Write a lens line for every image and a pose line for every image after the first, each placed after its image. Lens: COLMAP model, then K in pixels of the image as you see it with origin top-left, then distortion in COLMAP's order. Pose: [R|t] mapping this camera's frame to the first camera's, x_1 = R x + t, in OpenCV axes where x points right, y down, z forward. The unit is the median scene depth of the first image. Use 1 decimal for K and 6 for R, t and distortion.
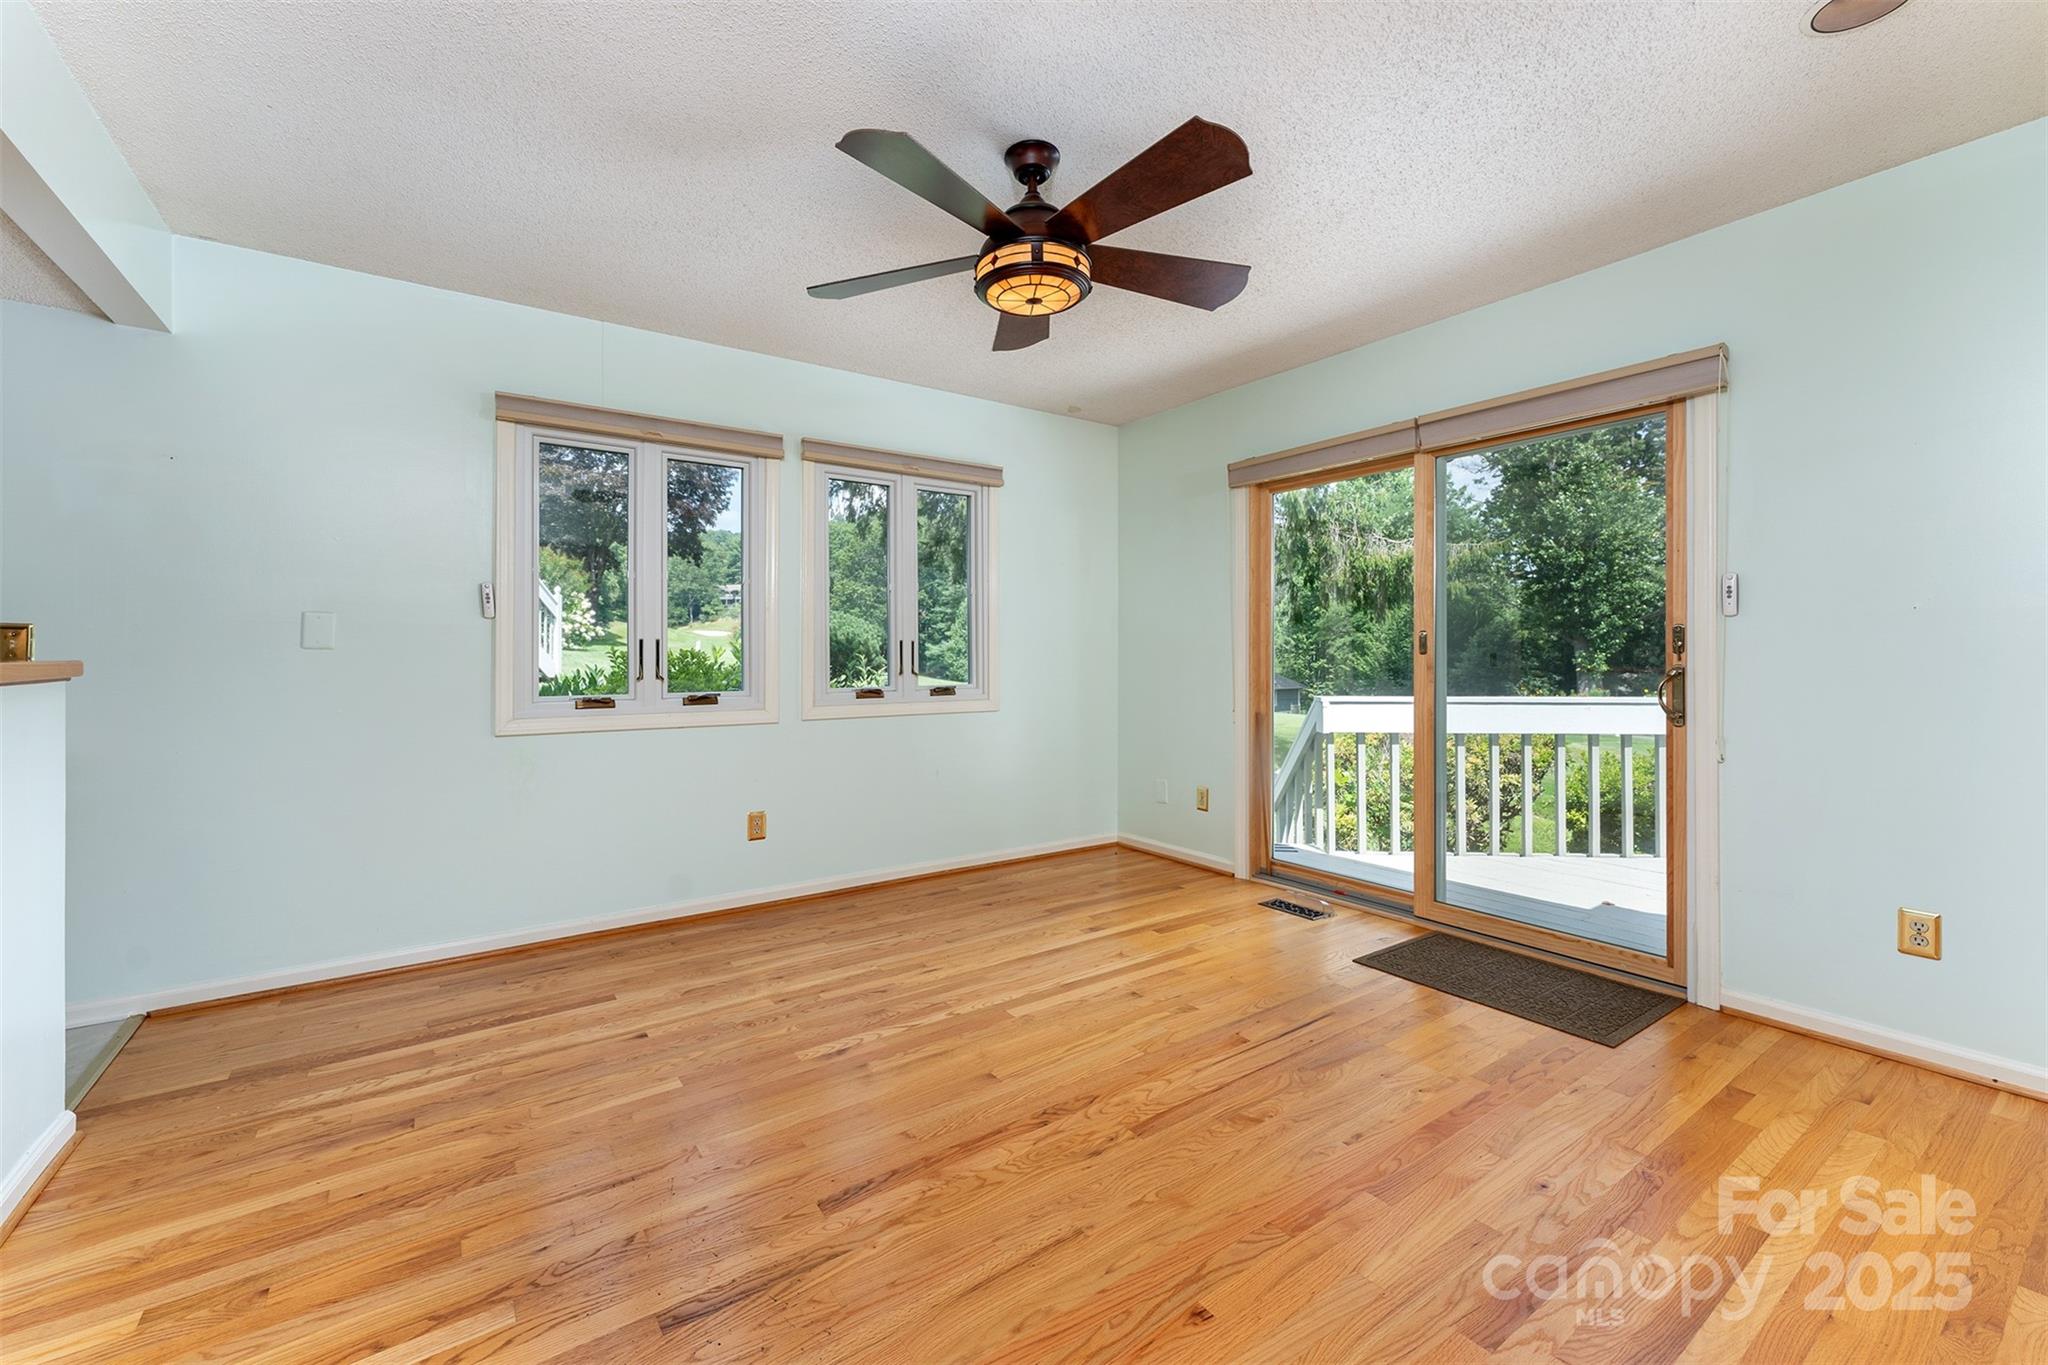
lens RADIAL K [[820.7, 0, 1015.2], [0, 820.7, 666.5], [0, 0, 1]] dist [-0.010806, 0.000277]
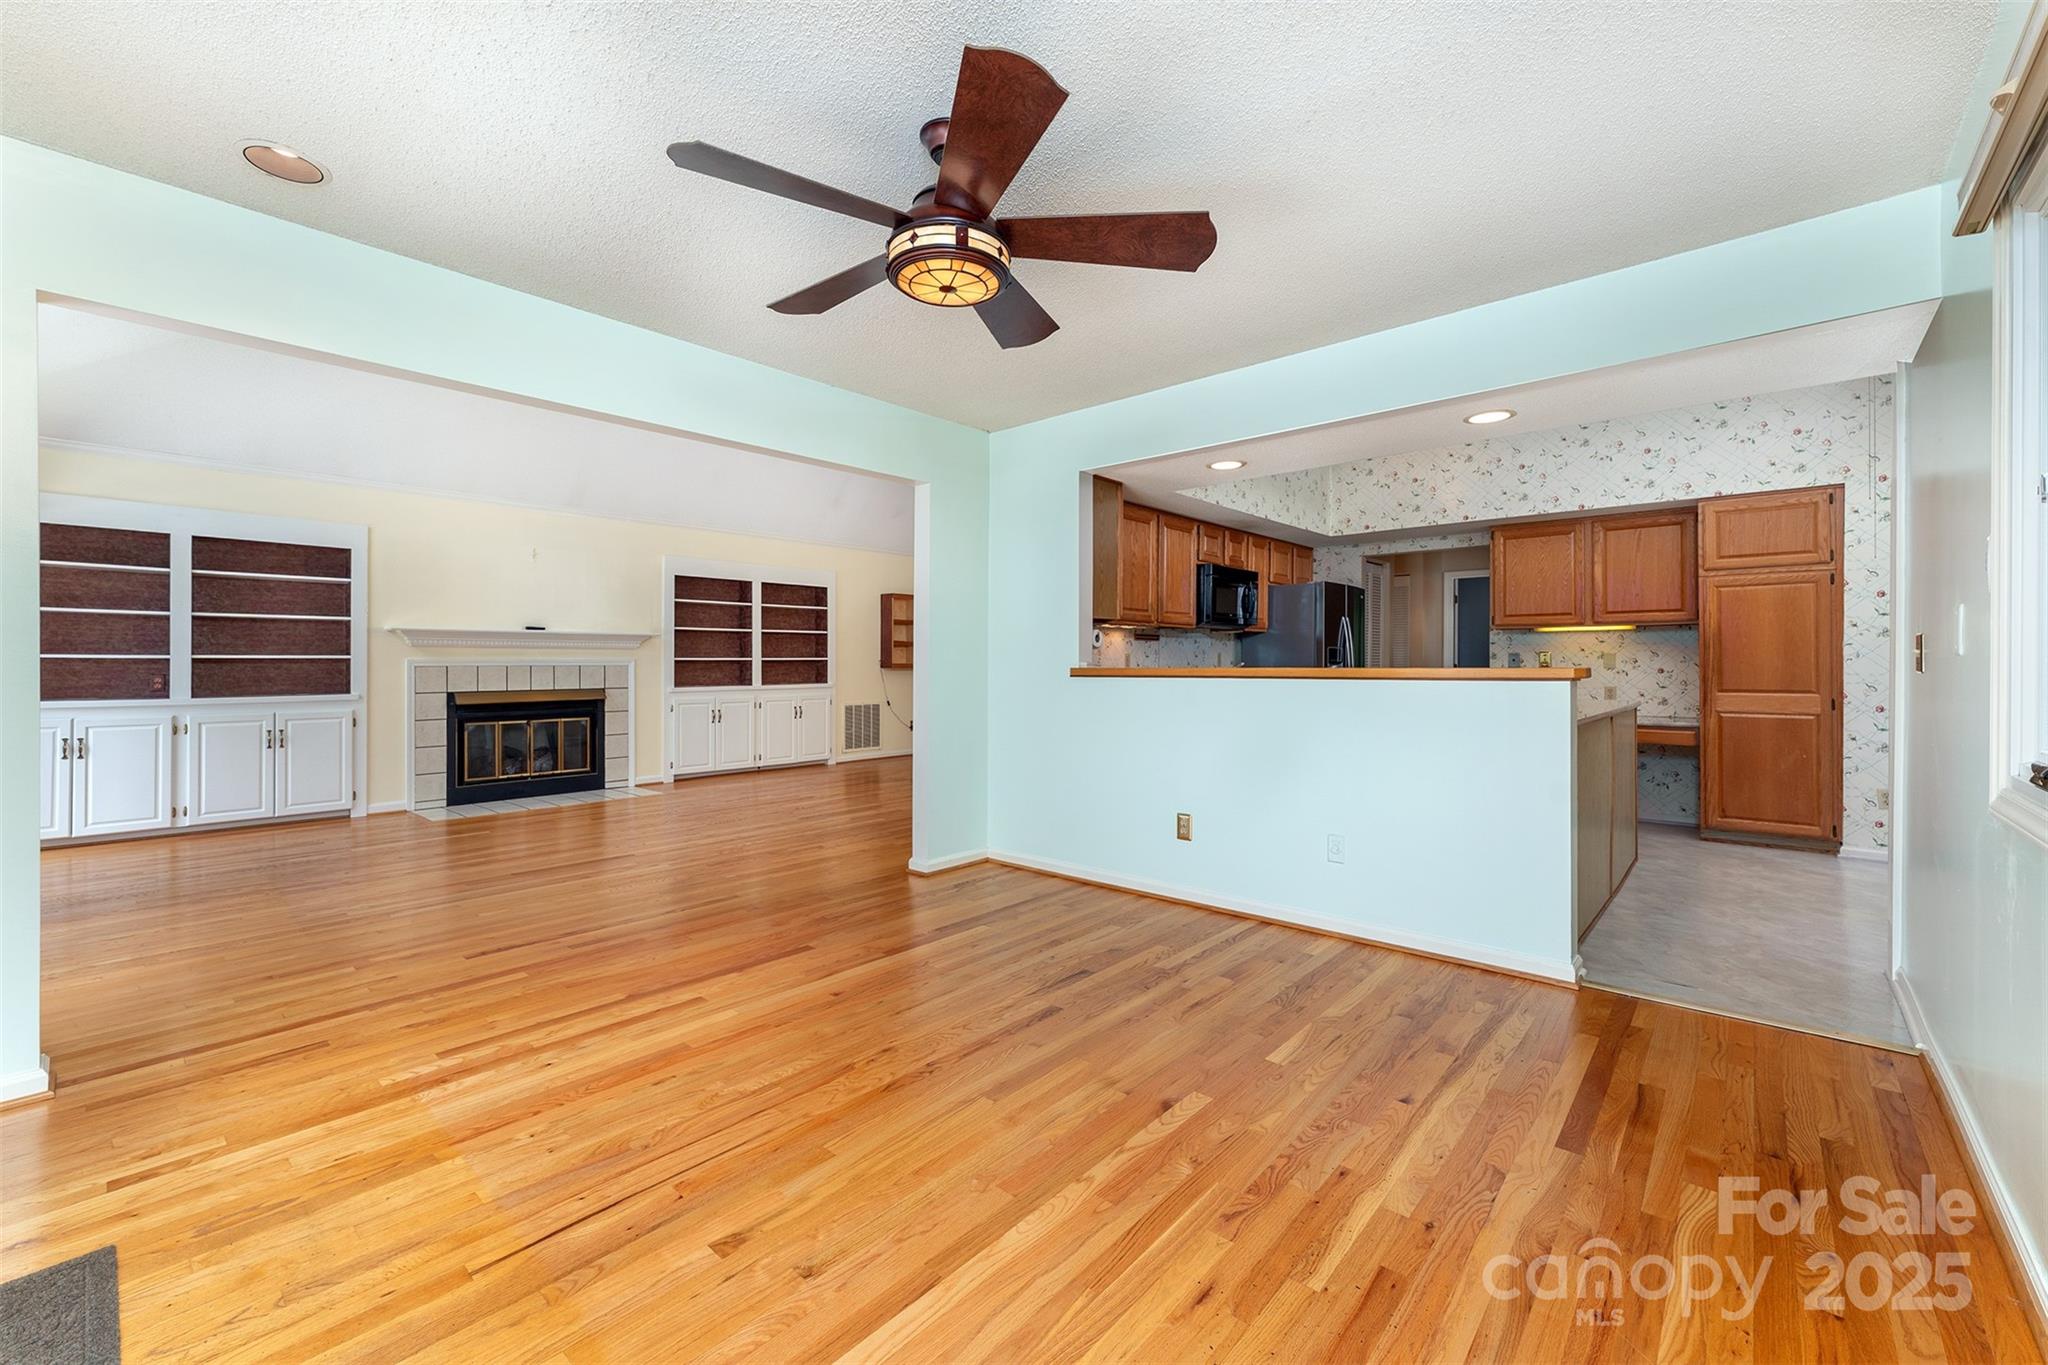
lens RADIAL K [[820.7, 0, 1008.1], [0, 820.7, 655.9], [0, 0, 1]] dist [-0.010806, 0.000277]
pose [[-0.974373, 0.001299, -0.224935, 0.186682], [-0.000017, 0.999983, 0.005847, -0.033803], [0.224939, 0.005701, -0.974356, 2.139698]]
